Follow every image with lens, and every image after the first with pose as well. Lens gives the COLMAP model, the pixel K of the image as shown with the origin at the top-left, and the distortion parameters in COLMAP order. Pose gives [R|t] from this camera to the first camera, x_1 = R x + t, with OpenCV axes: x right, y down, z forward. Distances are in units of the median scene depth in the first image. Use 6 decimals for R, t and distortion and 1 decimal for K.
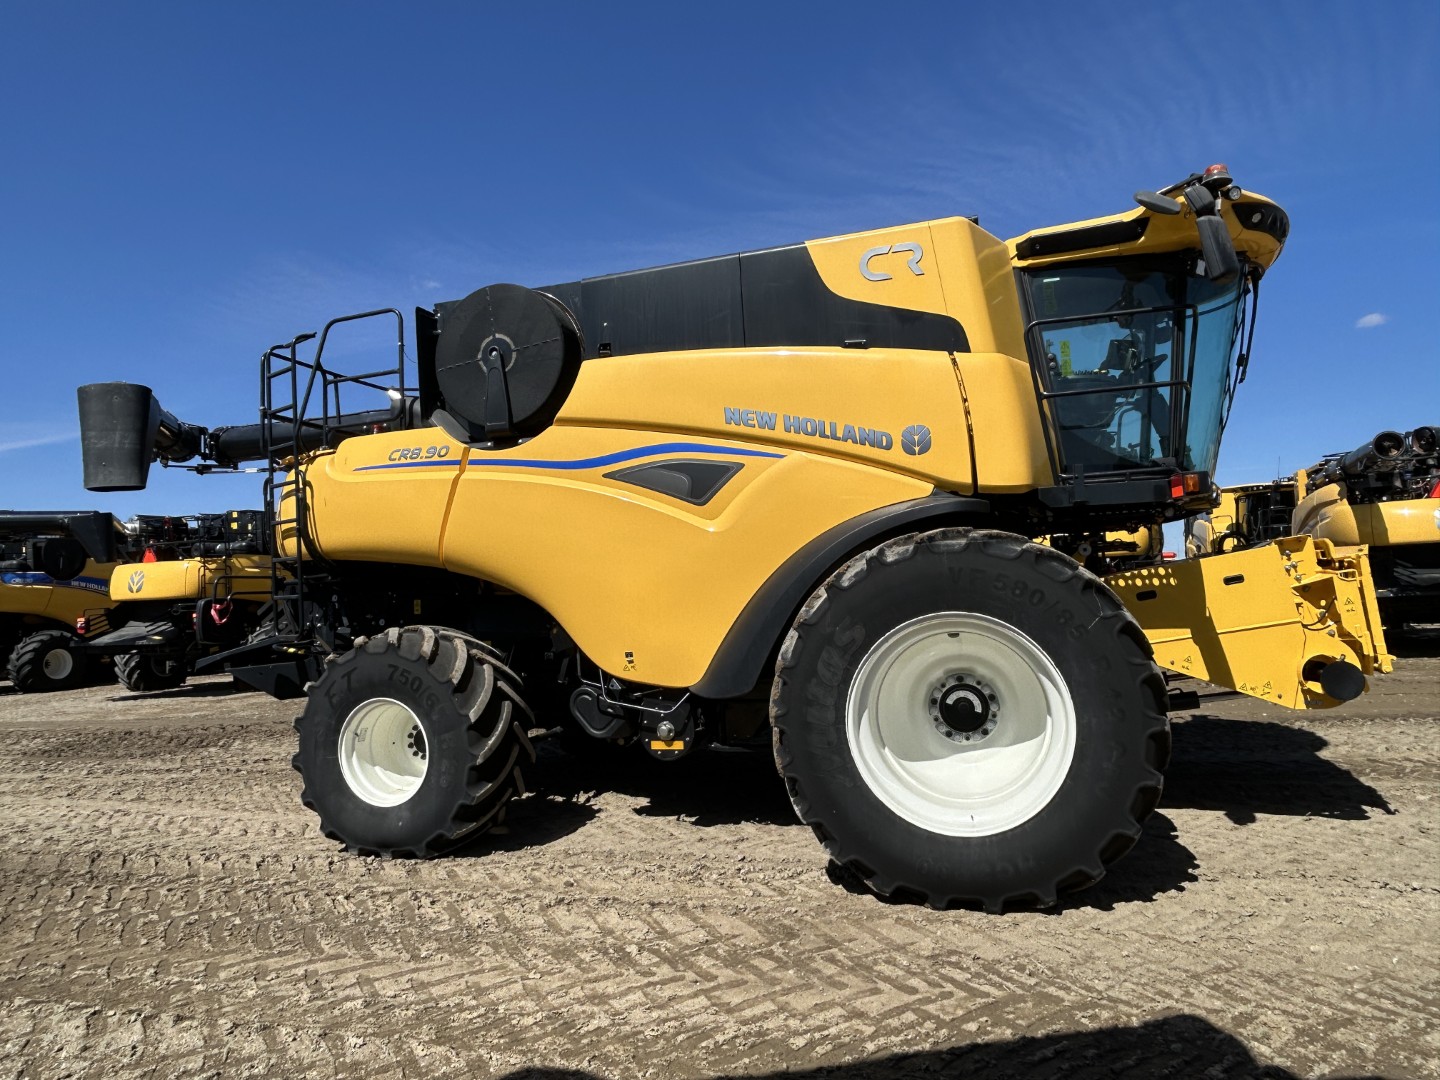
lens RADIAL K [[989.6, 0, 718.9], [0, 989.6, 527.8], [0, 0, 1]] dist [-0.001157, -0.000457]
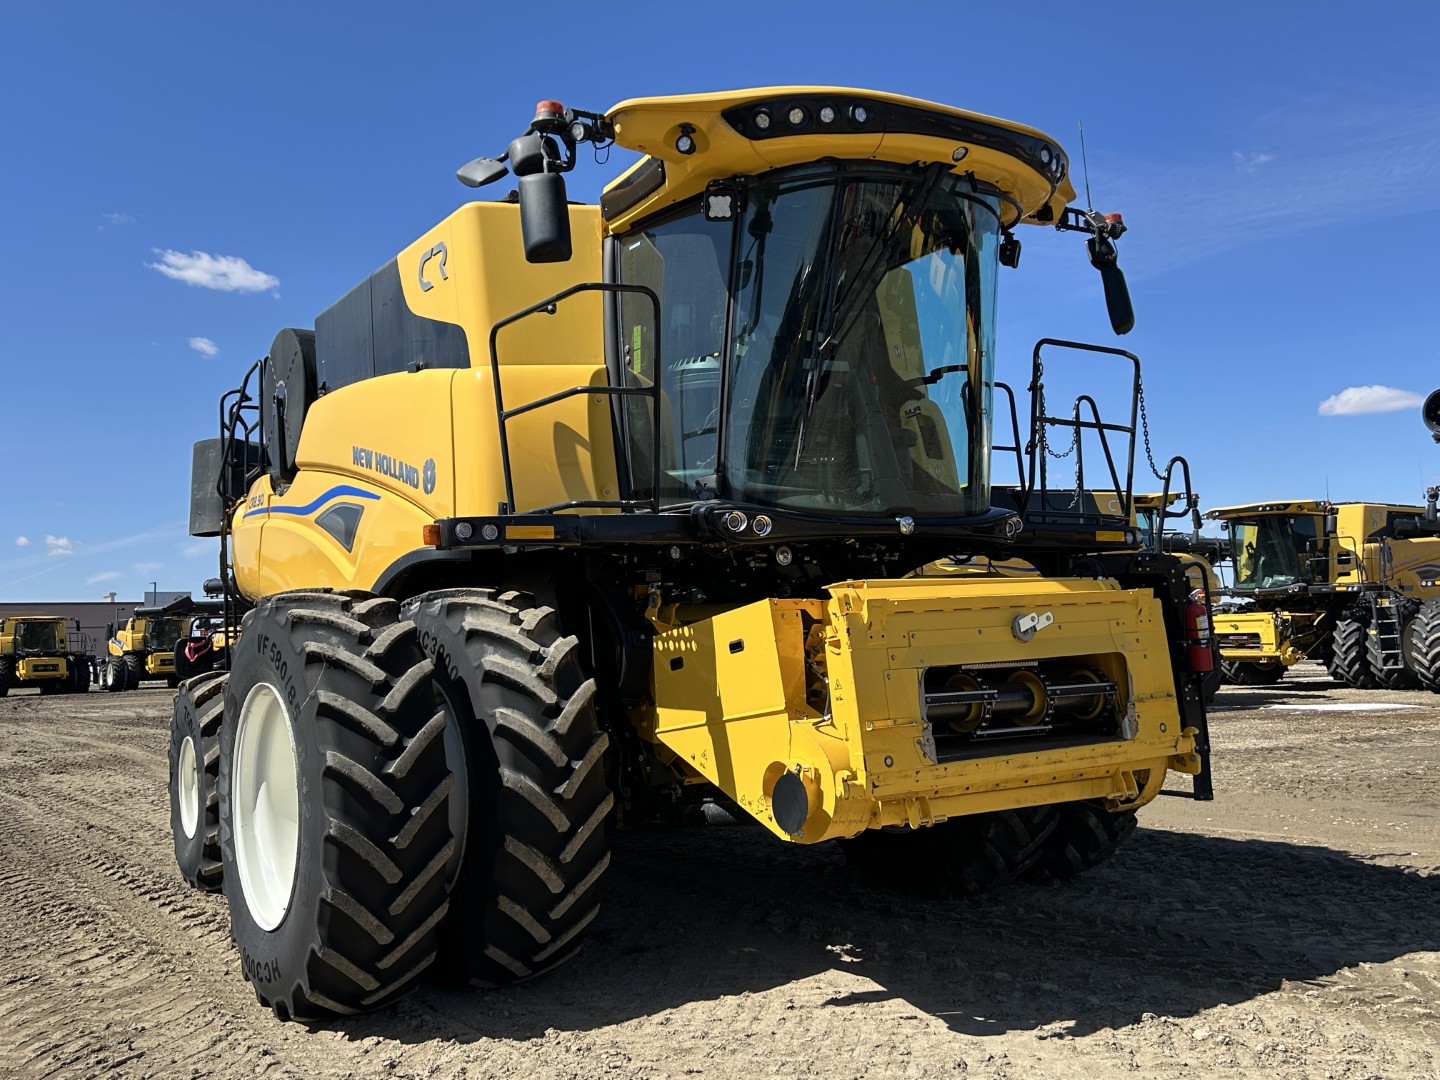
lens RADIAL K [[1353.6, 0, 720.0], [0, 1353.6, 540.0], [0, 0, 1]] dist [0.150561, -0.336422]
pose [[0.770265, -0.025607, -0.637210, 1.084786], [0.042142, 0.999053, 0.010793, -0.033689], [0.636331, -0.035167, 0.770615, 0.231833]]
